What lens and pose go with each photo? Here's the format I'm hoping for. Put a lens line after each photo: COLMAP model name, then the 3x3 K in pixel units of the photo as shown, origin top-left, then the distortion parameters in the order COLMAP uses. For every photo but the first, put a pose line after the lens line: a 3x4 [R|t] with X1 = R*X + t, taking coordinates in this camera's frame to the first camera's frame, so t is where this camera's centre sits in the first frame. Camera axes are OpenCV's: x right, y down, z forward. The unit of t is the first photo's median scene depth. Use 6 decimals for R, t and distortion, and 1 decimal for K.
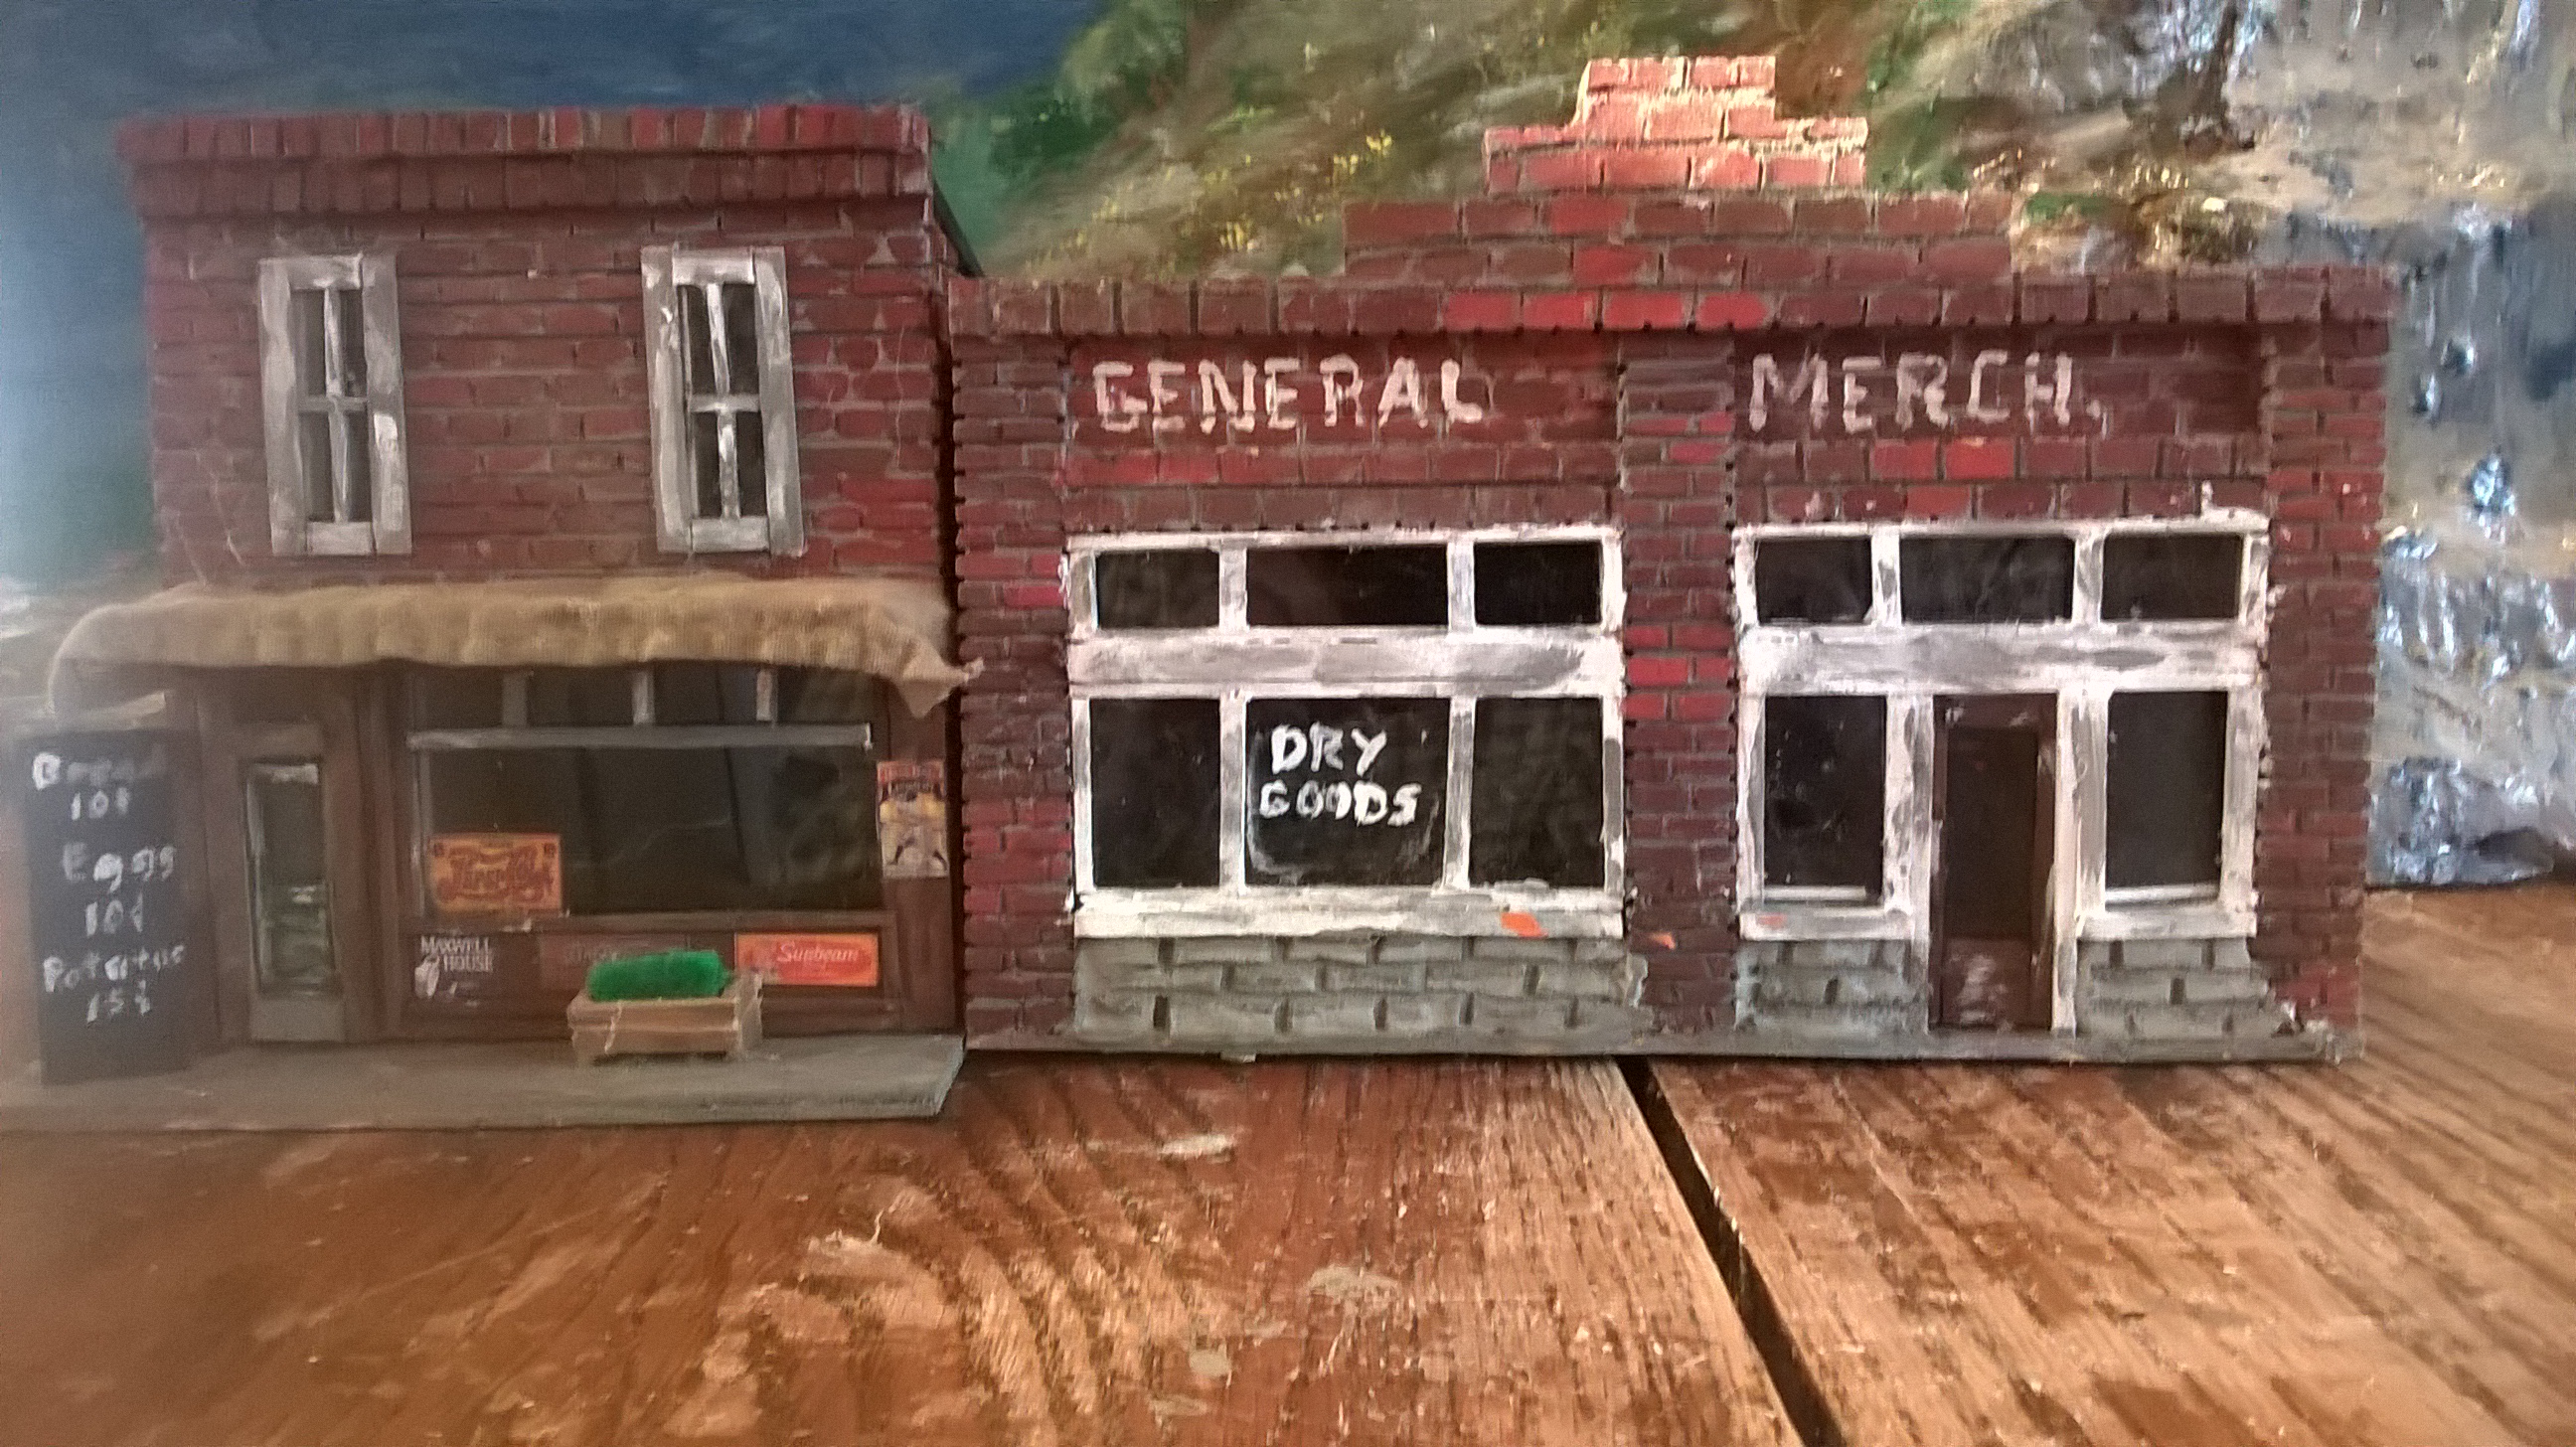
lens RADIAL K [[2236.4, 0, 1300.2], [0, 2236.4, 736.5], [0, 0, 1]] dist [0.026197, -0.156239]
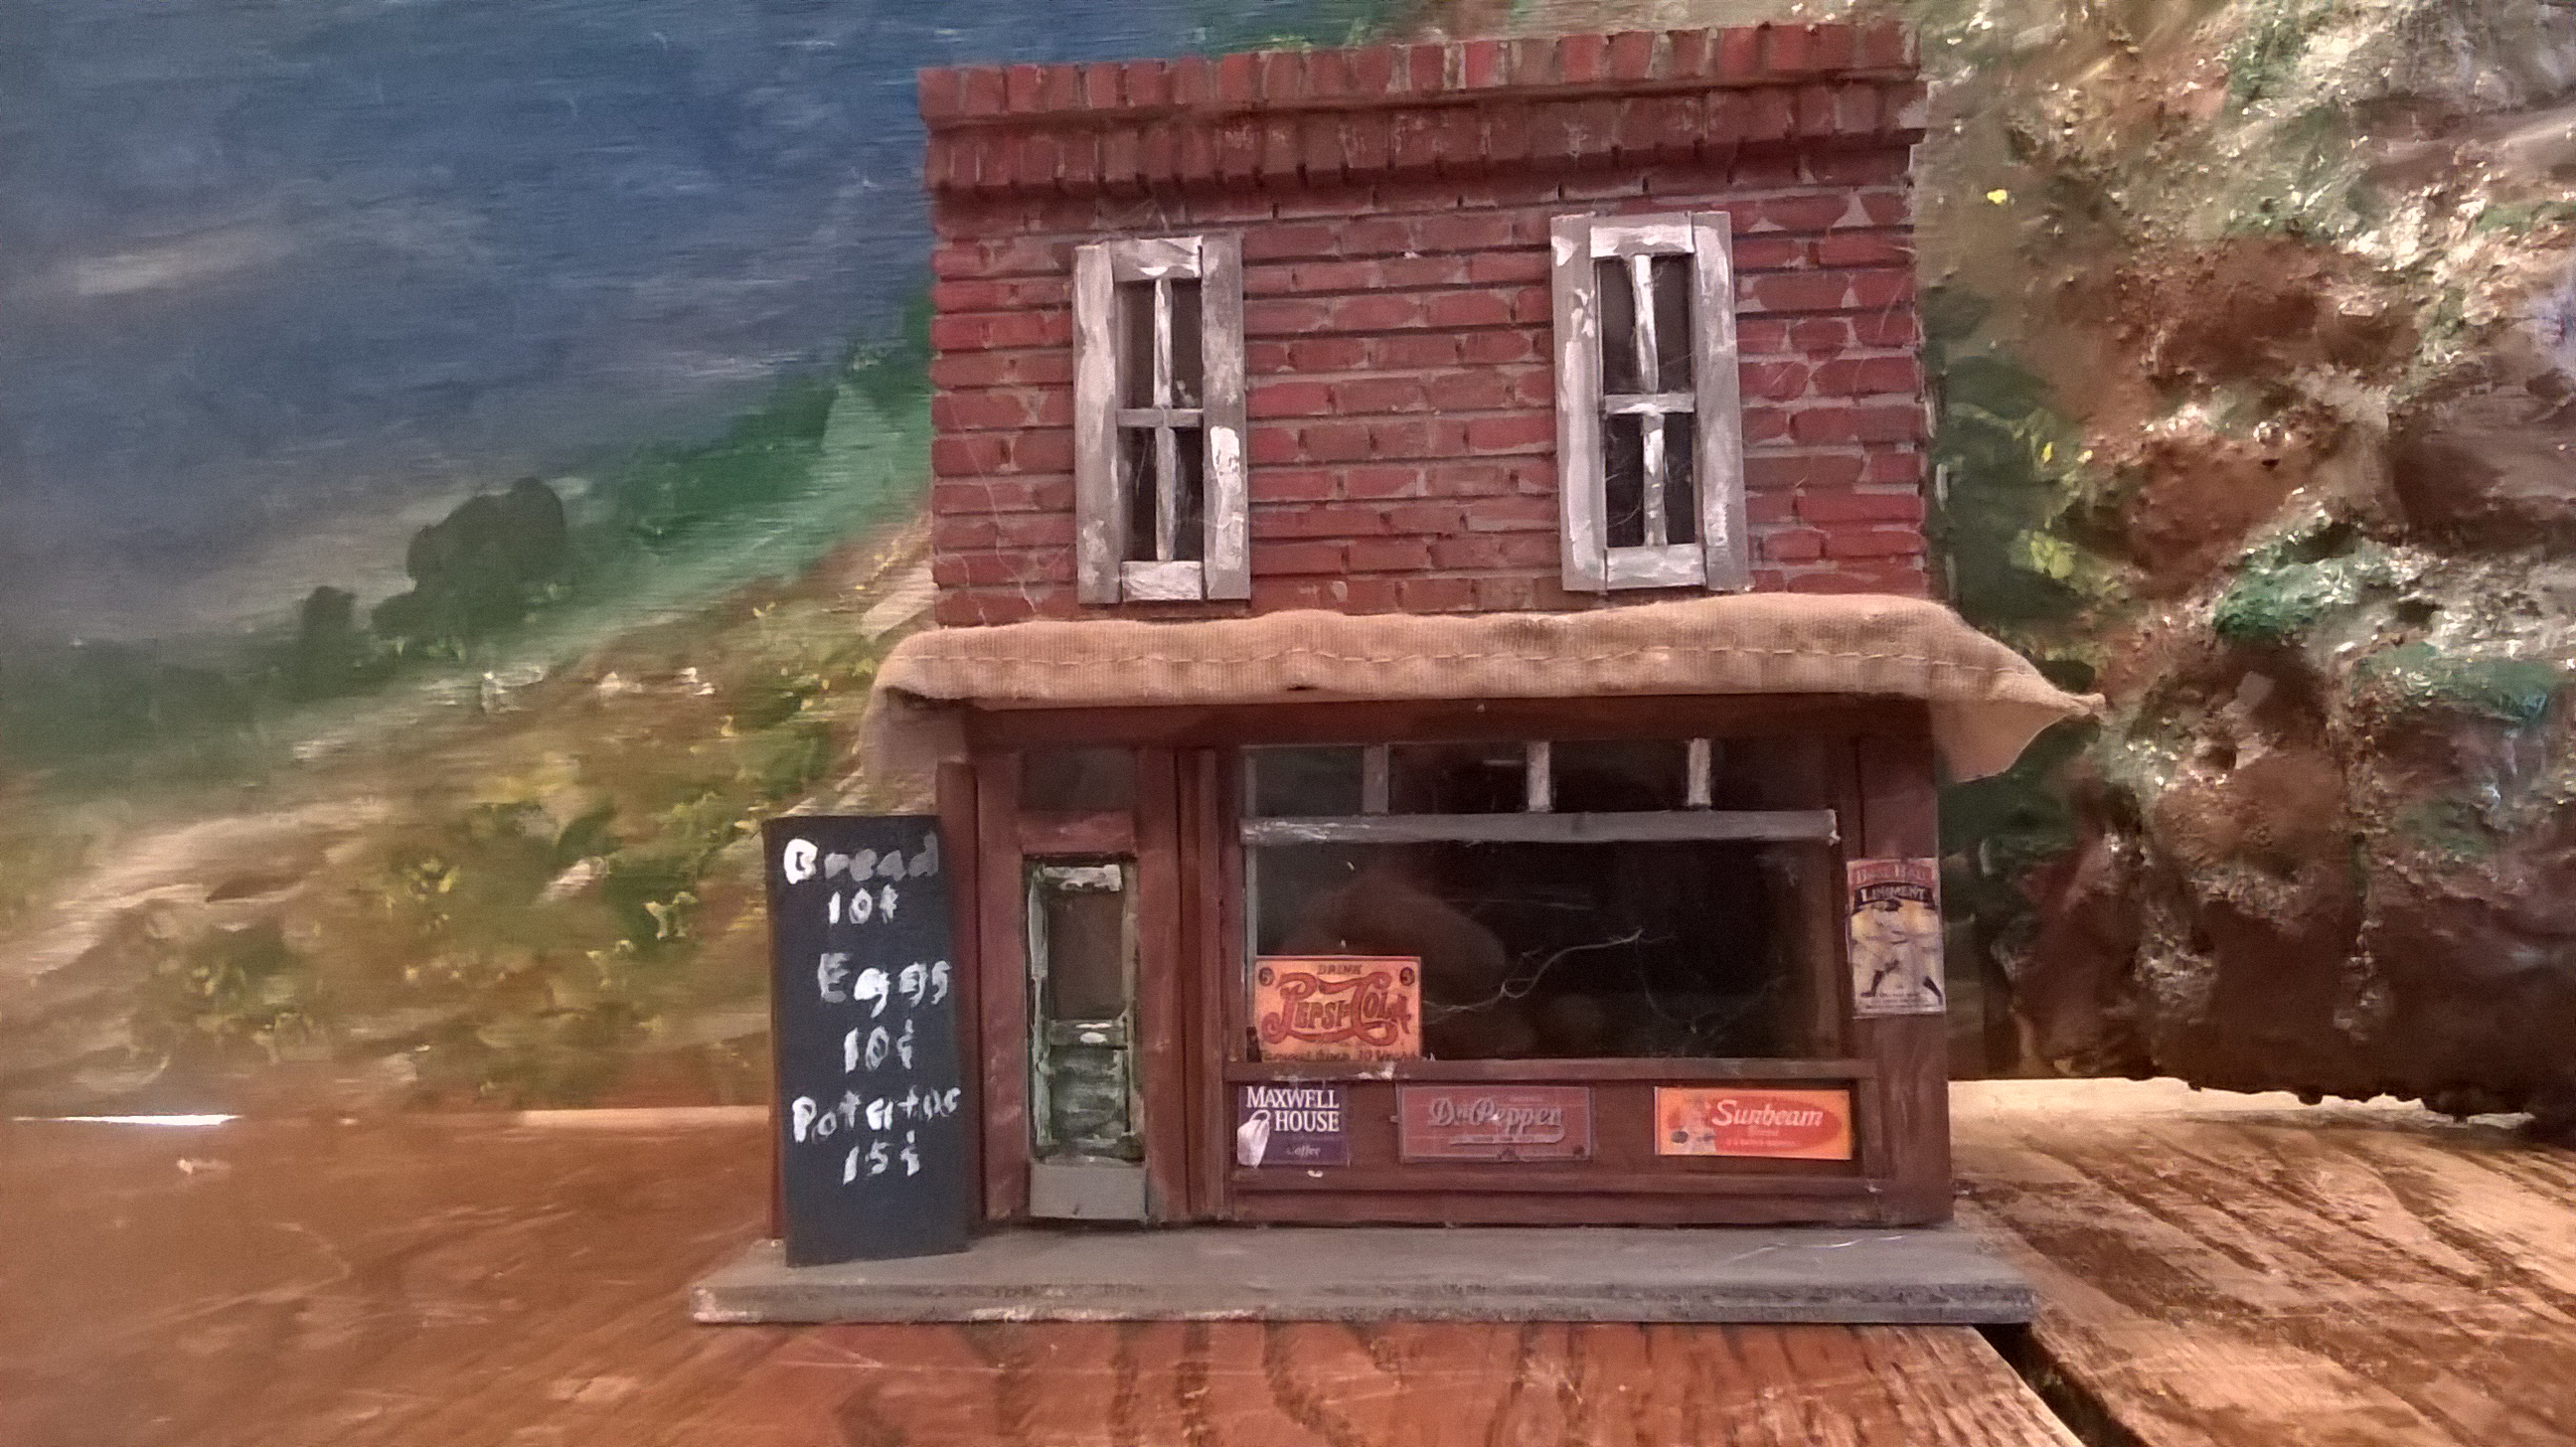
lens RADIAL K [[2236.4, 0, 1278.6], [0, 2236.4, 726.9], [0, 0, 1]] dist [0.026197, -0.156239]
pose [[0.992256, -0.008222, -0.123941, -0.290080], [-0.011760, 0.987107, -0.159632, 0.091867], [0.123655, 0.159853, 0.979365, 0.225646]]
